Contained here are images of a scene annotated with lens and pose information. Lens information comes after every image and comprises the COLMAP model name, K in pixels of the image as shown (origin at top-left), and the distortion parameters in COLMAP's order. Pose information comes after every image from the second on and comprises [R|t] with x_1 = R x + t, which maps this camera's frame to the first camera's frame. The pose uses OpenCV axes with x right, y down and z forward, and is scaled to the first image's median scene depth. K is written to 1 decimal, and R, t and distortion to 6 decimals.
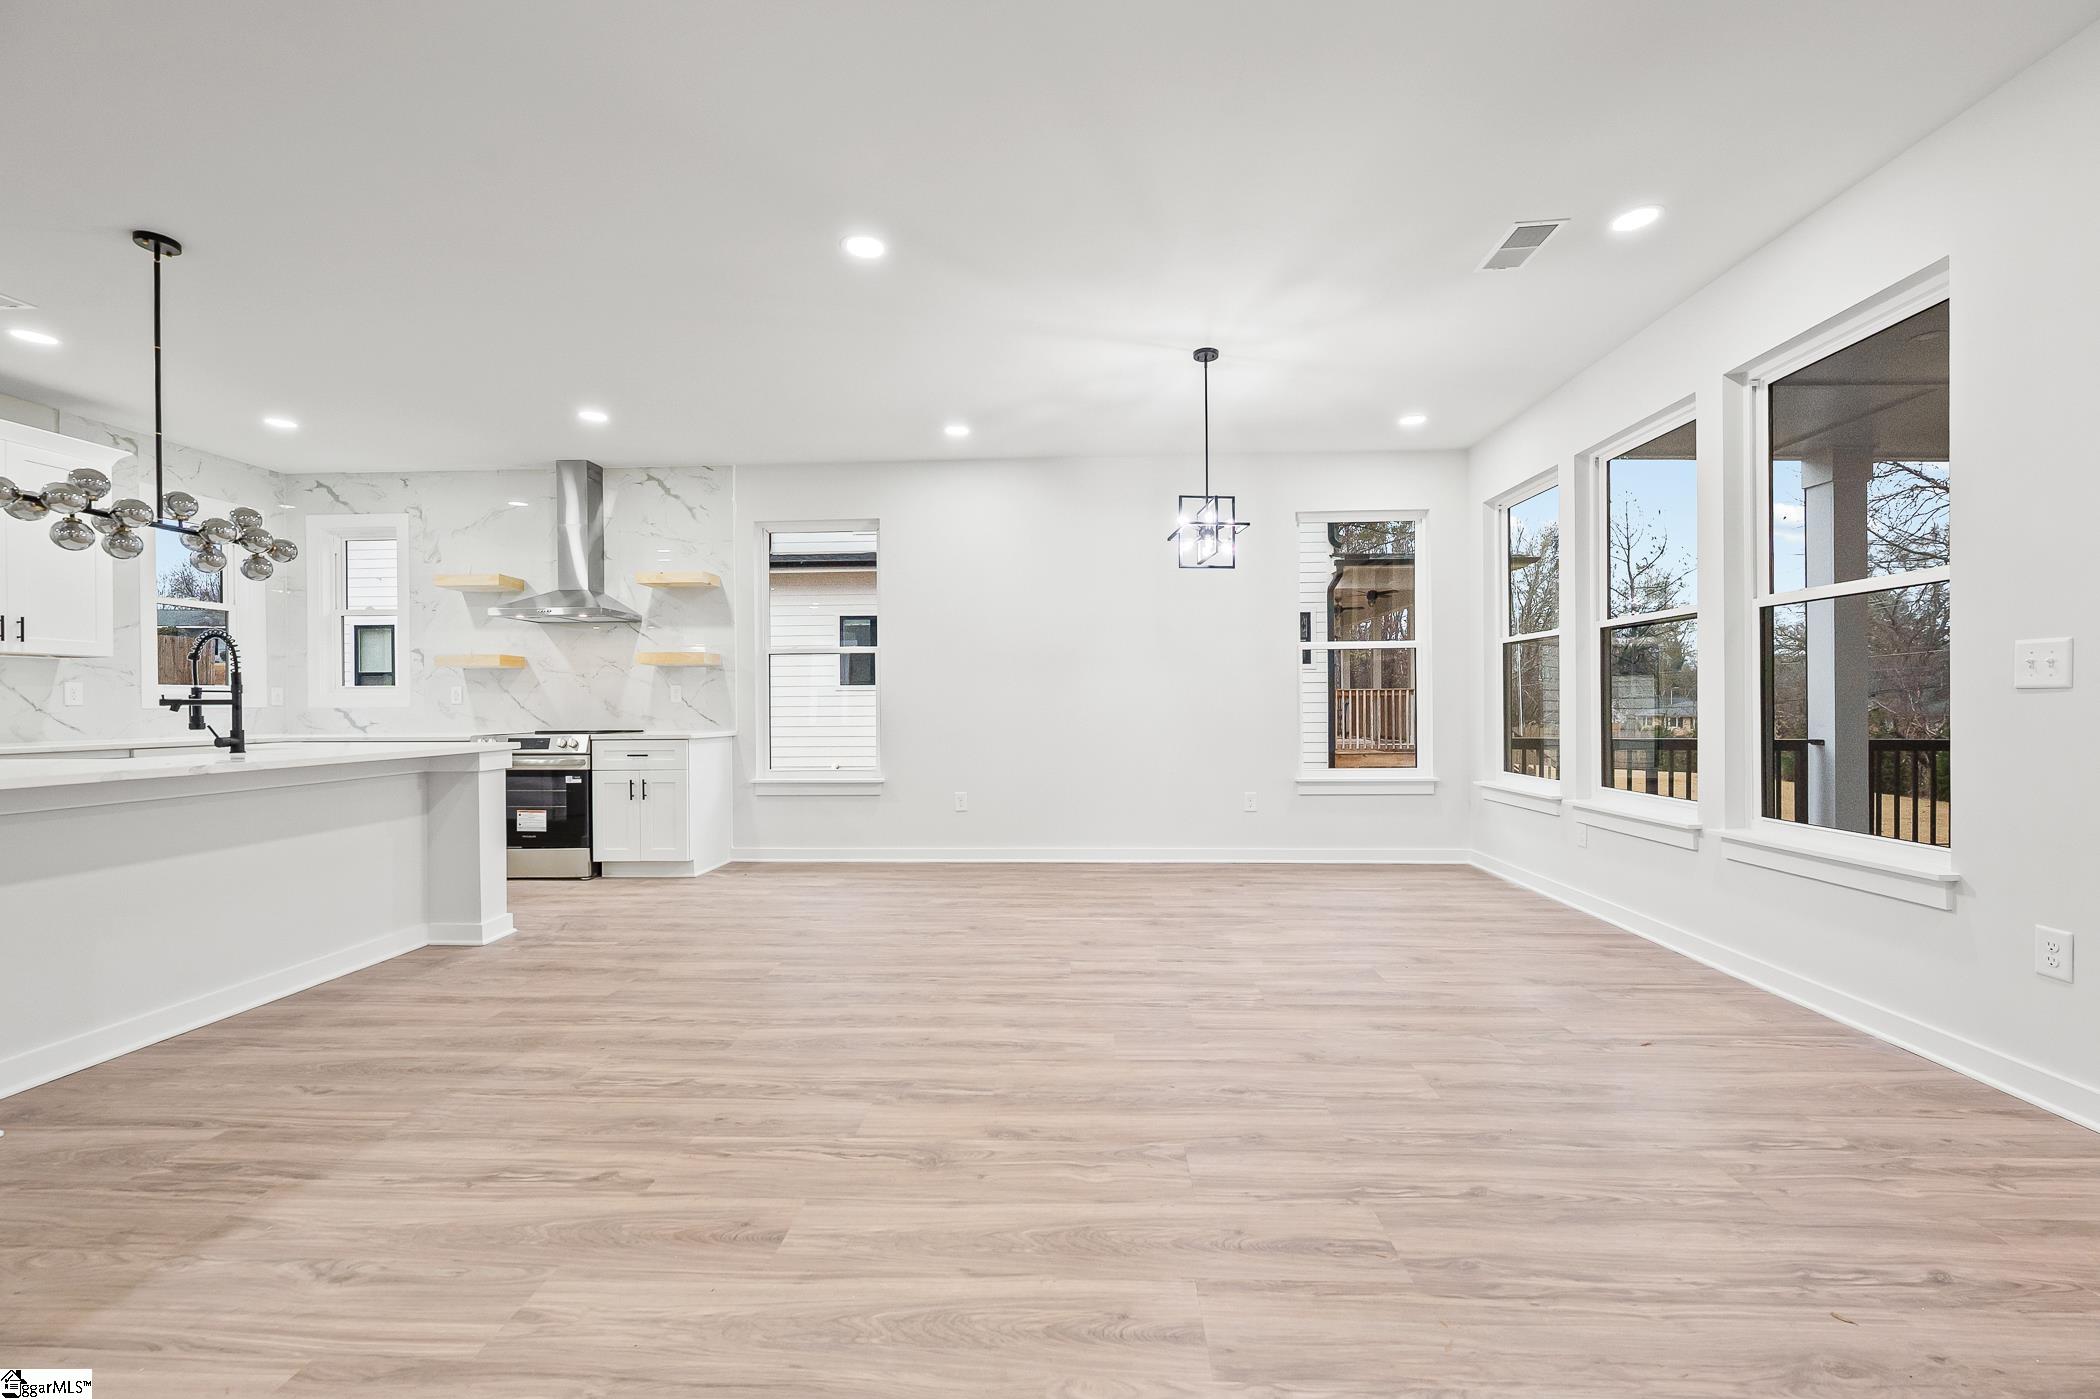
lens RADIAL K [[831.0, 0, 1058.4], [0, 831.0, 704.3], [0, 0, 1]] dist [0.004953, -0.000553]
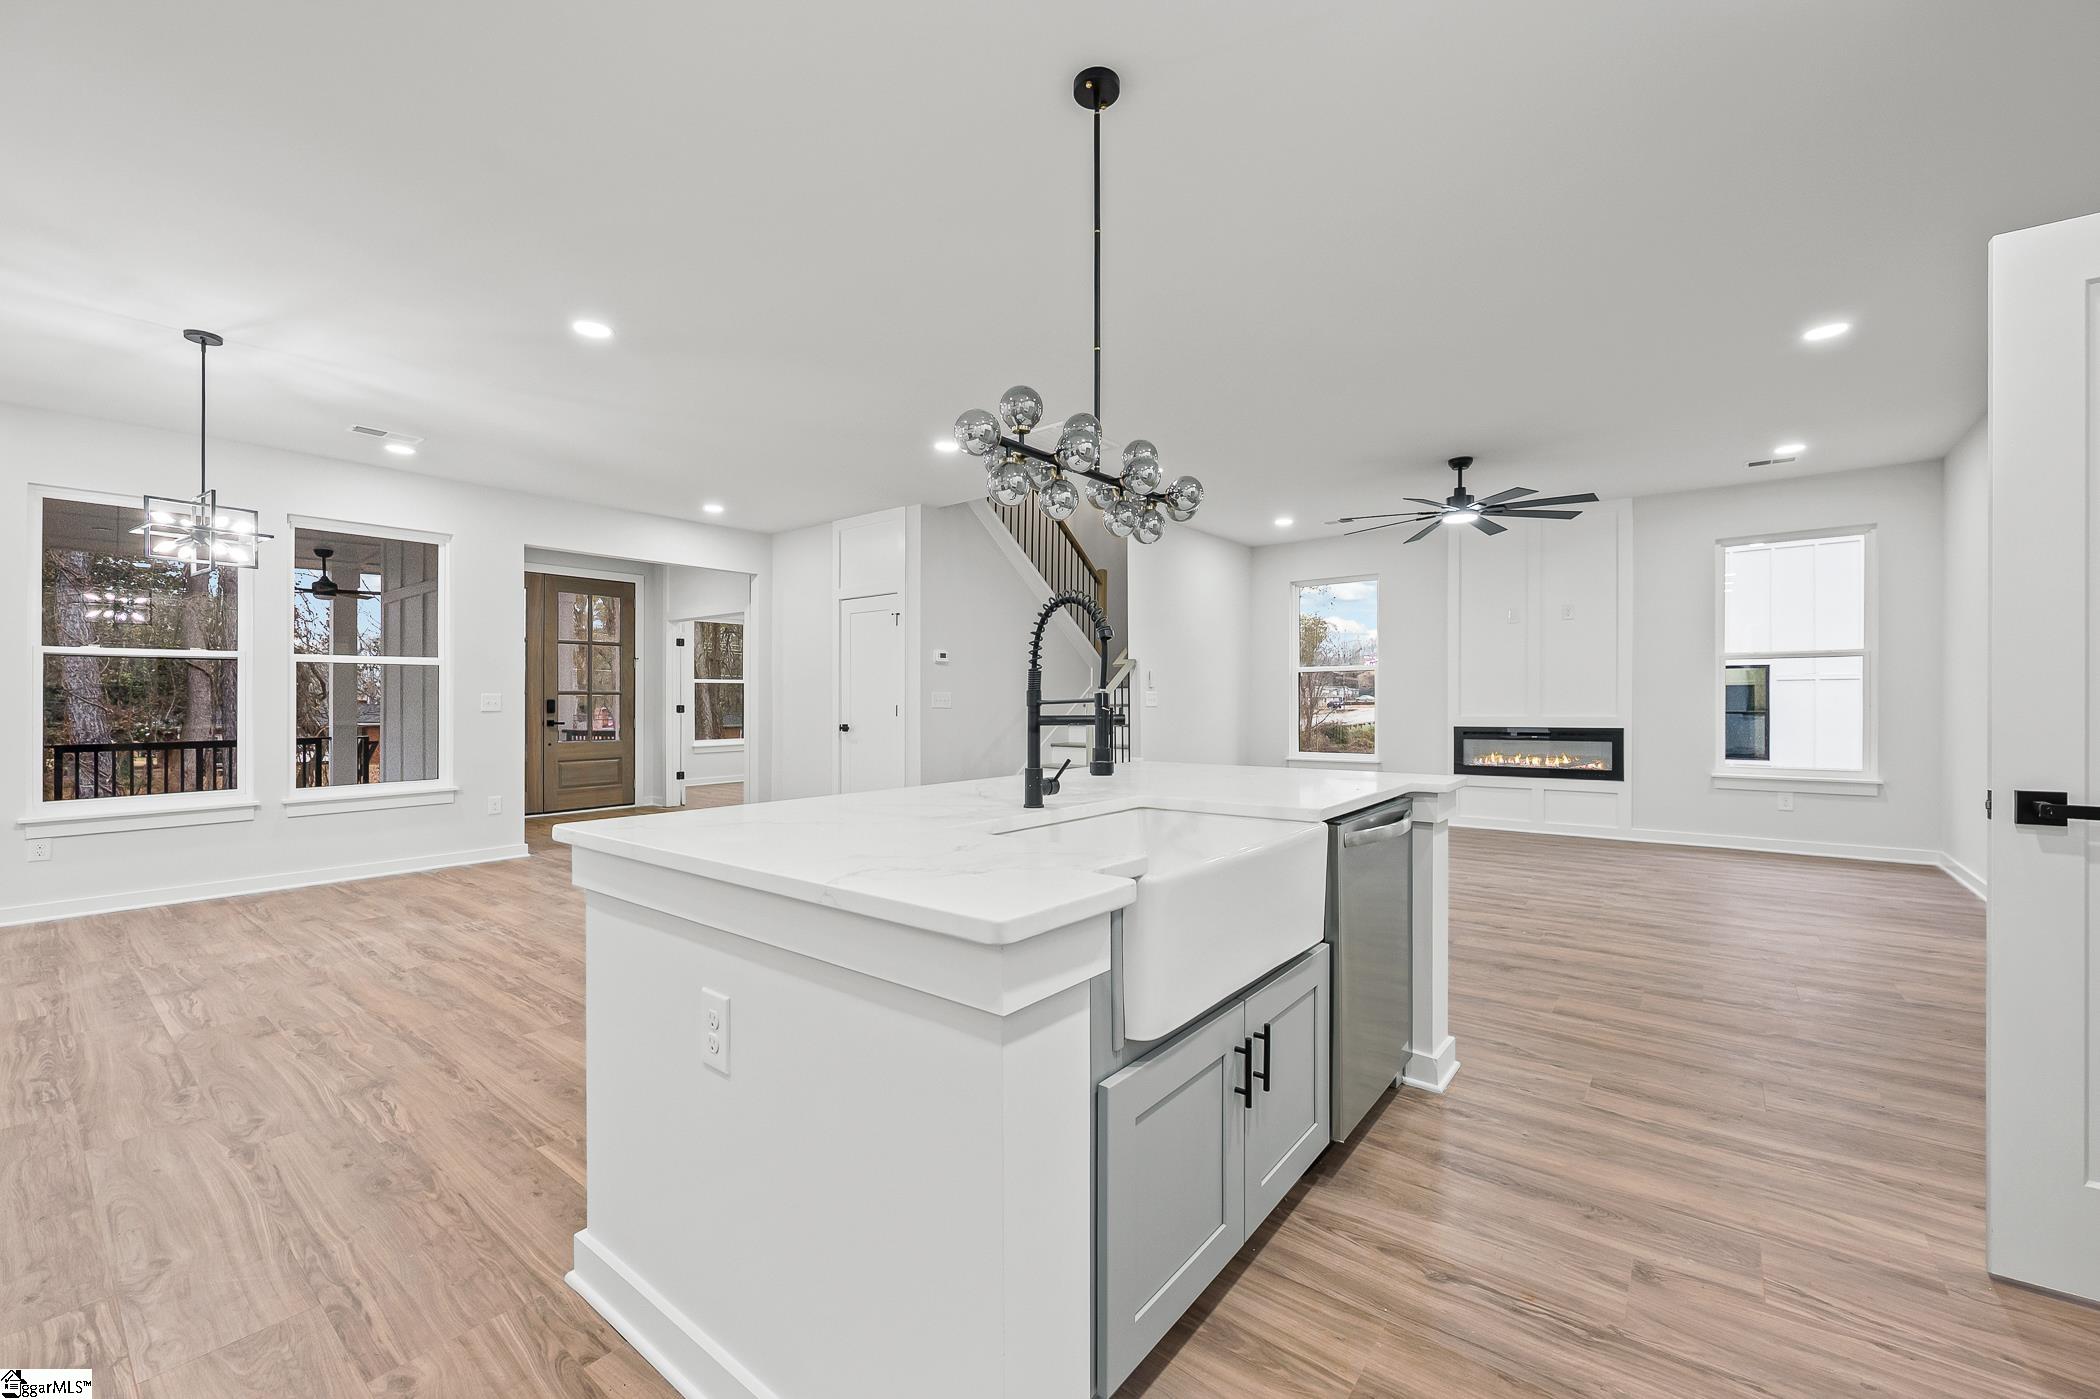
lens RADIAL K [[831.0, 0, 1058.4], [0, 831.0, 704.3], [0, 0, 1]] dist [0.004953, -0.000553]
pose [[-0.817499, 0.012334, 0.575799, -1.310410], [0.012970, 0.999911, -0.003004, -0.007553], [-0.575785, 0.005012, -0.817586, 1.440176]]
